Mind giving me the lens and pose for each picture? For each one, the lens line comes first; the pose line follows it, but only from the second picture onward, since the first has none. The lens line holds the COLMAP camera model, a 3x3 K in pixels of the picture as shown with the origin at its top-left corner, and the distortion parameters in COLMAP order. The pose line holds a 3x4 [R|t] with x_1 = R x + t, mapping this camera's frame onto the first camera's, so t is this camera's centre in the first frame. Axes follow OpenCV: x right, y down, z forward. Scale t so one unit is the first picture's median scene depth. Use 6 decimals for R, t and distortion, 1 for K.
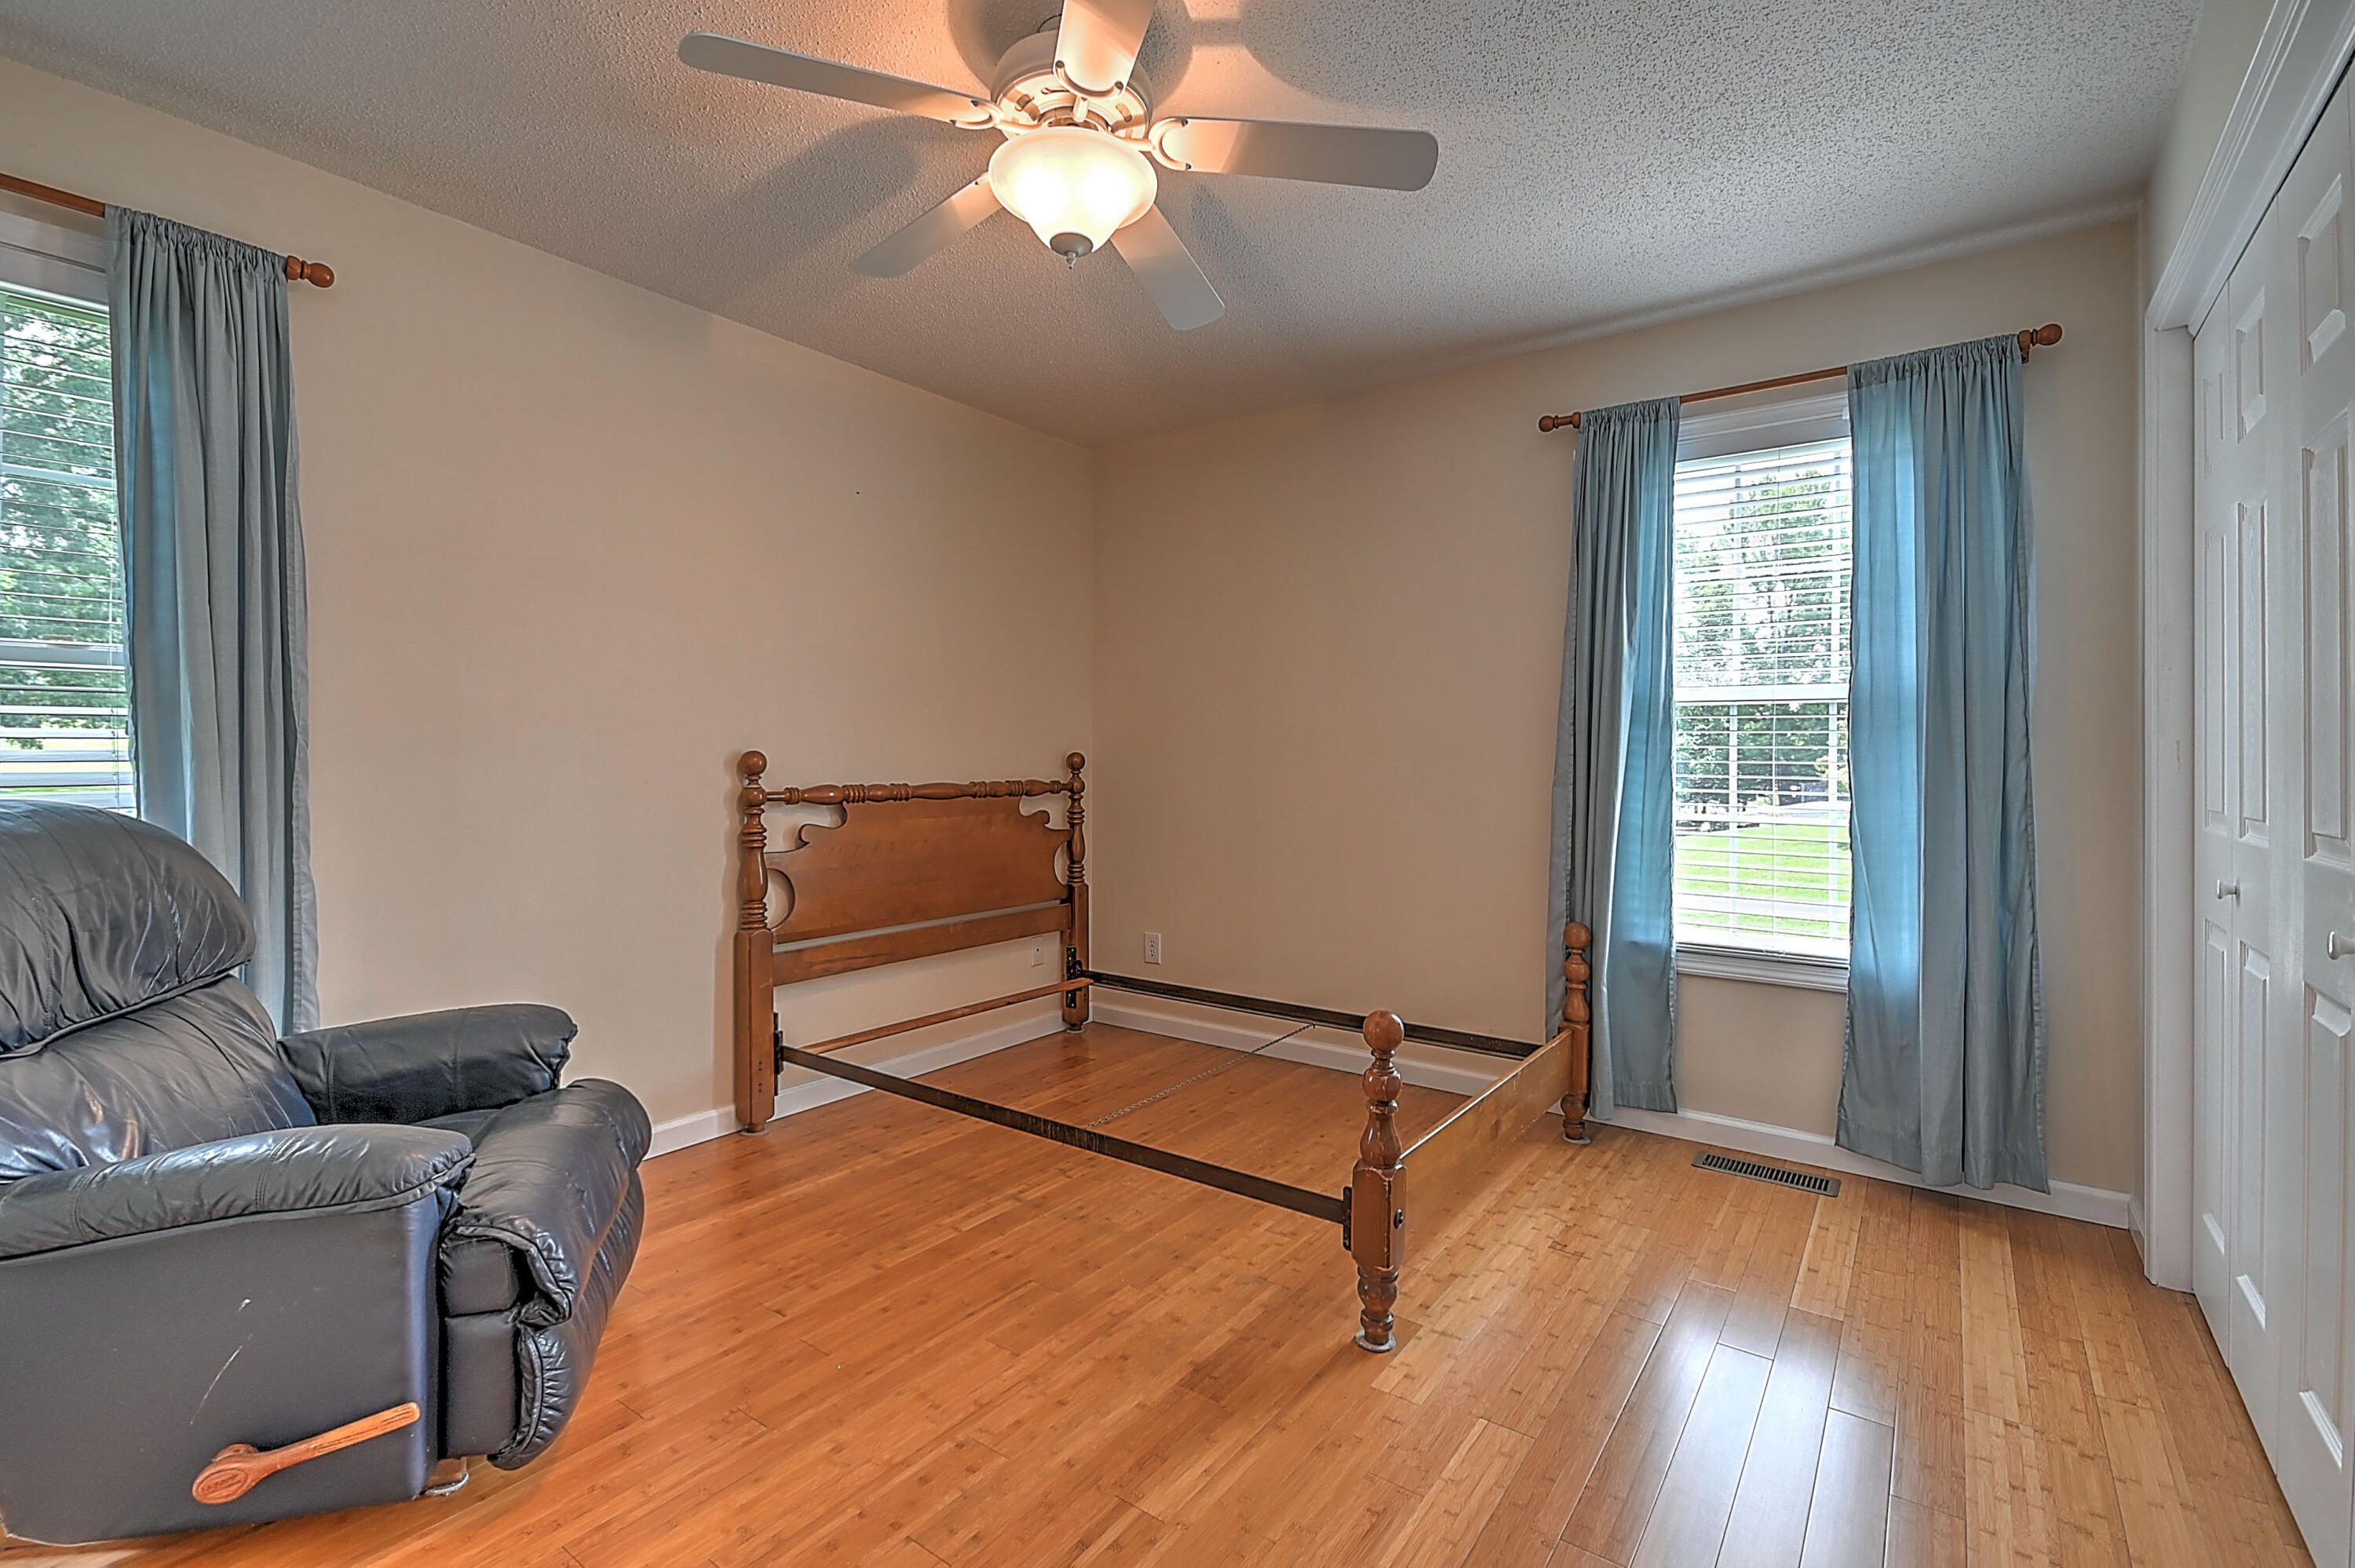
lens RADIAL K [[1049.7, 0, 1179.8], [0, 1049.7, 757.5], [0, 0, 1]] dist [0.000695, 0.000038]
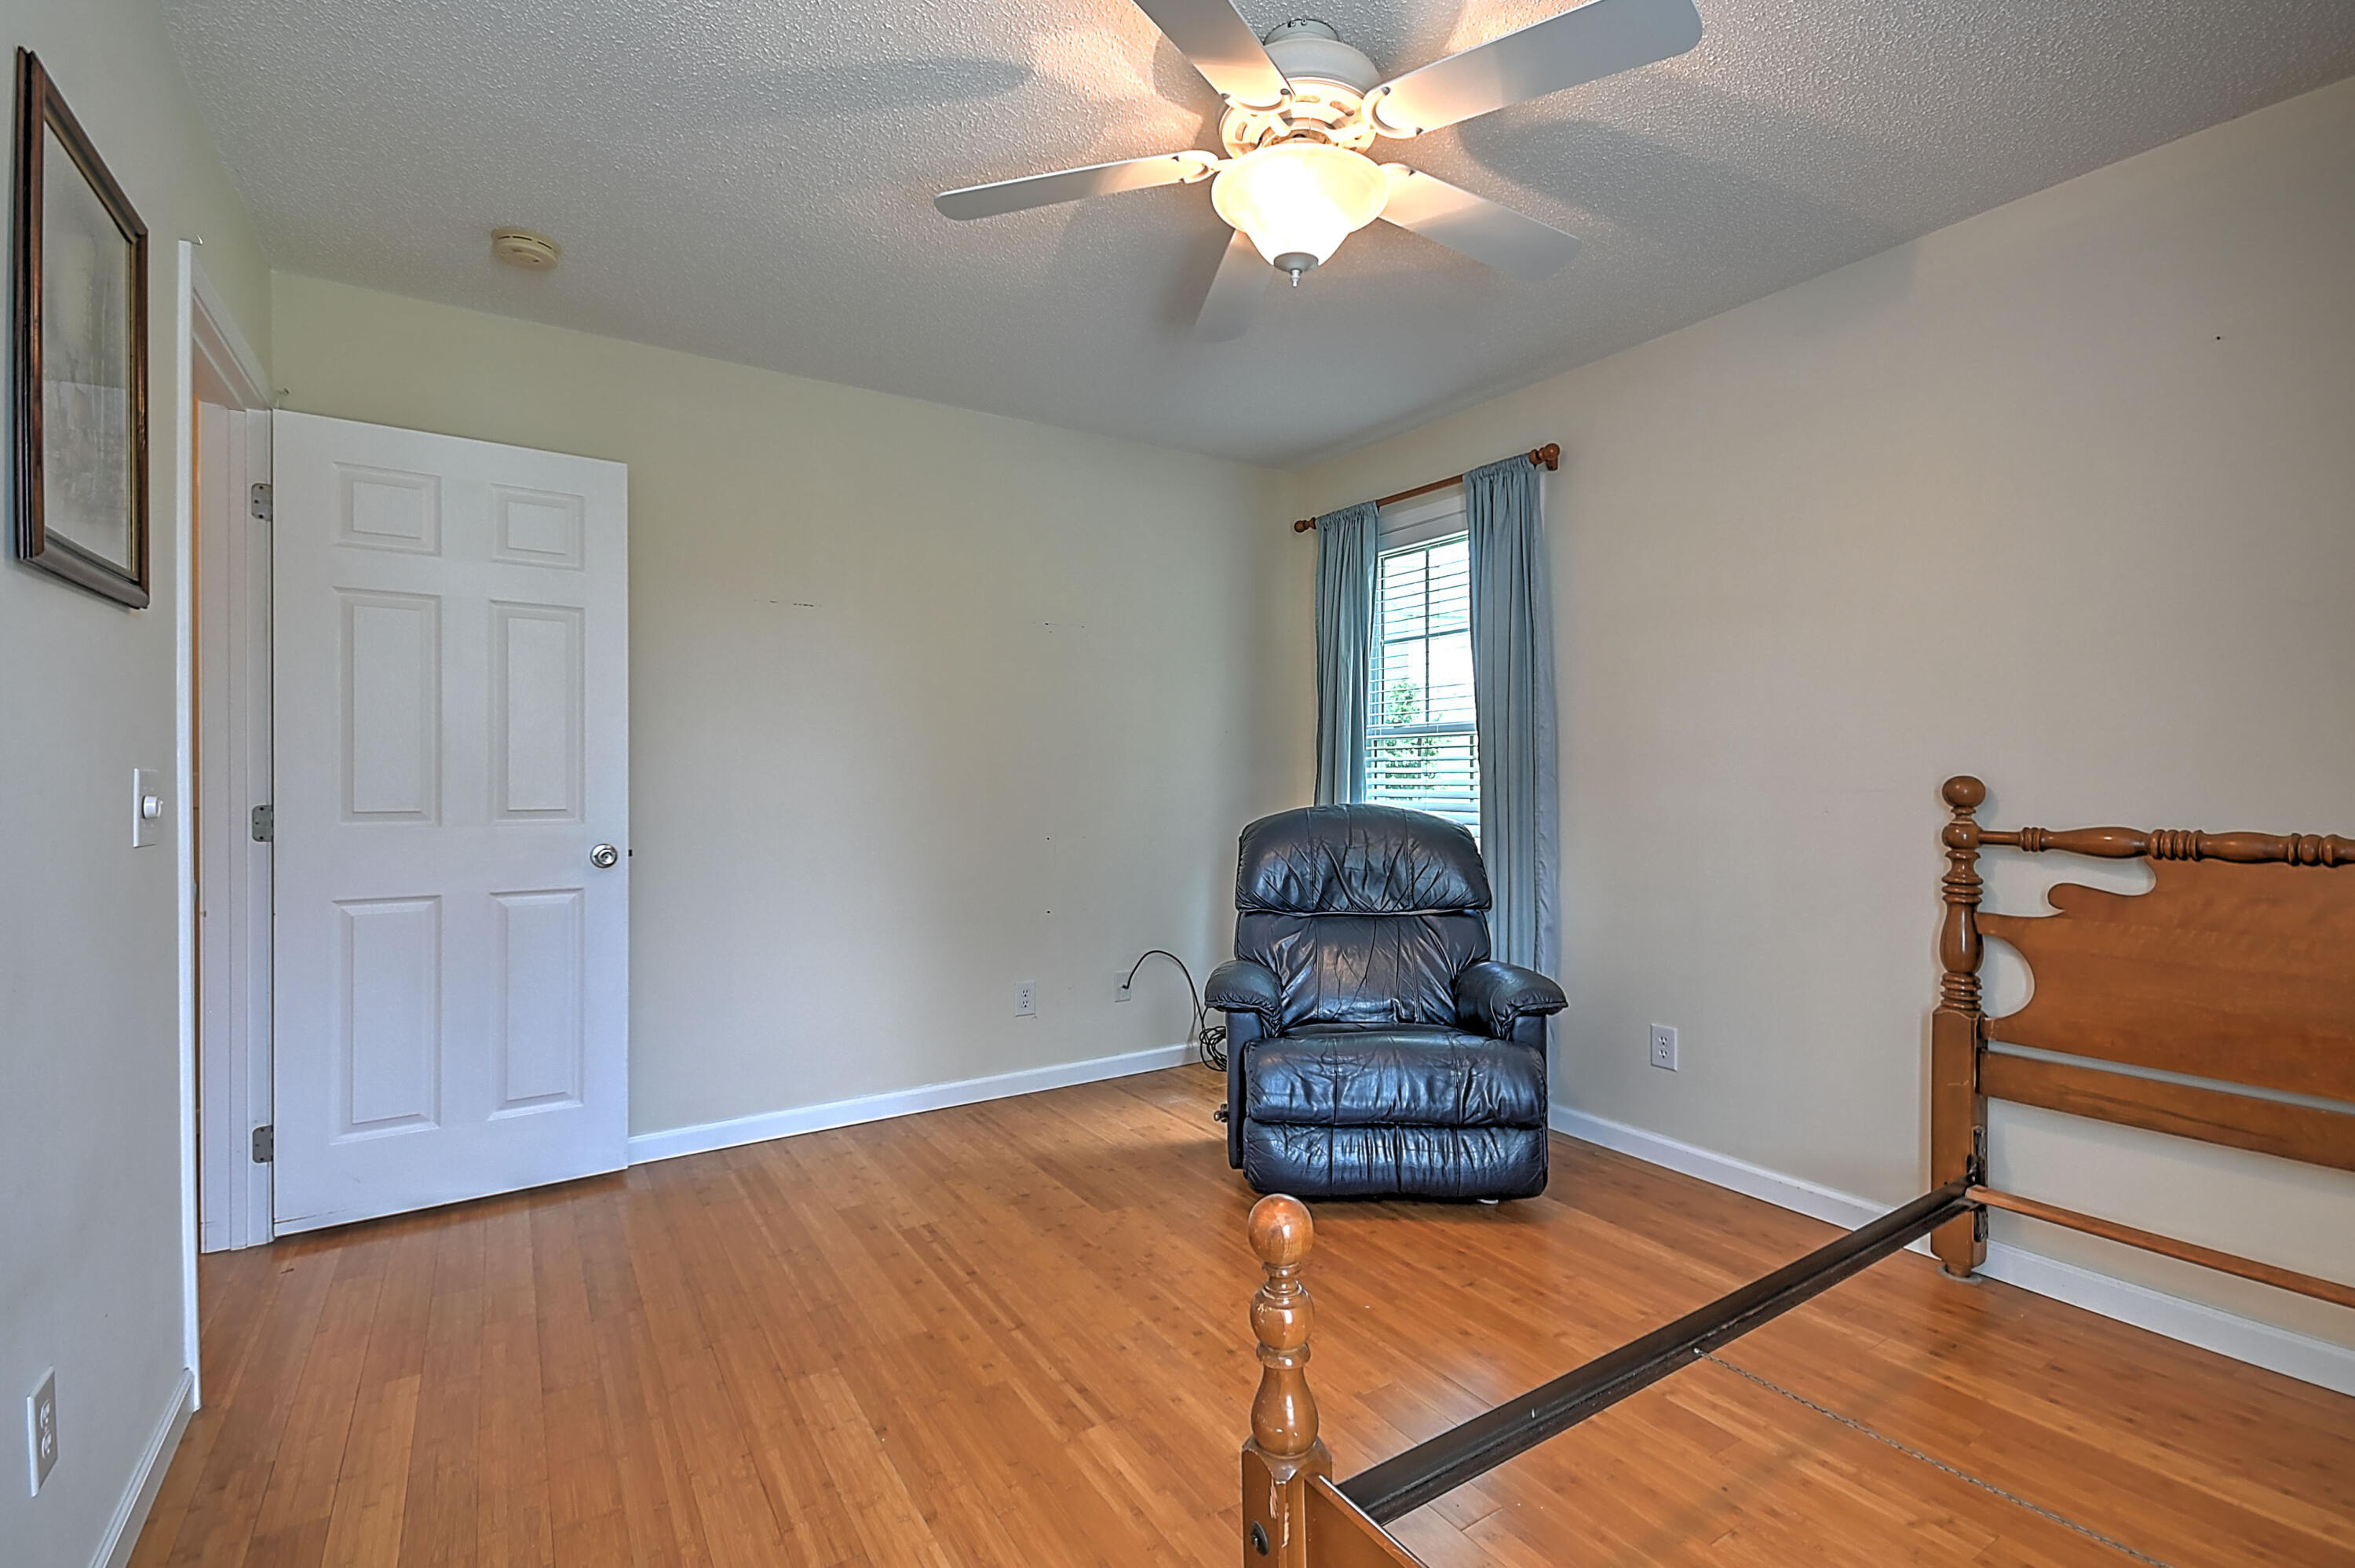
lens RADIAL K [[1015.0, 0, 1177.5], [0, 1015.0, 784.0], [0, 0, 1]] dist [0.002336, 0.000288]
pose [[-0.360030, 0.001230, -0.932940, 0.487296], [0.001644, 0.999998, 0.000684, -0.001604], [0.932939, -0.001287, -0.360032, 0.732919]]
